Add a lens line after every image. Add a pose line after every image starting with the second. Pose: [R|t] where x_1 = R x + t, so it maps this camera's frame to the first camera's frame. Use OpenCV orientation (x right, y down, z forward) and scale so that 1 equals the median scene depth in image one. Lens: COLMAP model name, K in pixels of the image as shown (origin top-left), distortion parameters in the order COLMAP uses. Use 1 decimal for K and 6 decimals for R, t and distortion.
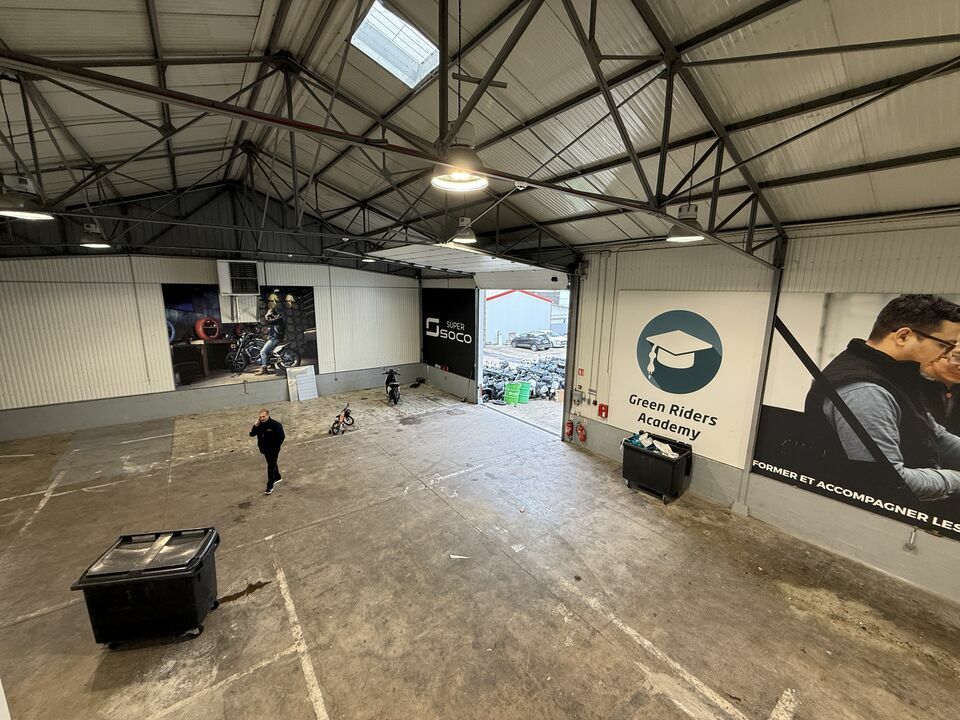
lens RADIAL K [[385.3, 0, 476.5], [0, 385.3, 364.1], [0, 0, 1]] dist [0.012392, -0.000930]
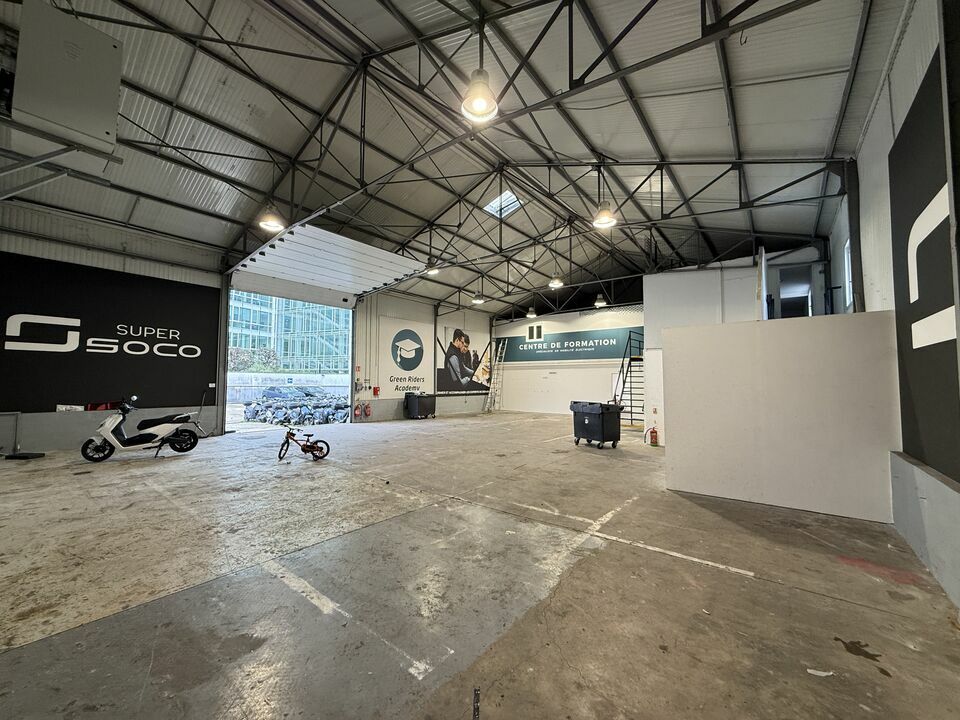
lens RADIAL K [[384.9, 0, 477.7], [0, 384.9, 360.5], [0, 0, 1]] dist [-0.001110, -0.000076]
pose [[-0.268391, 0.042317, 0.962380, -1.475267], [0.177257, 0.984145, 0.006160, 0.073072], [-0.946861, 0.172242, -0.271637, 1.179932]]
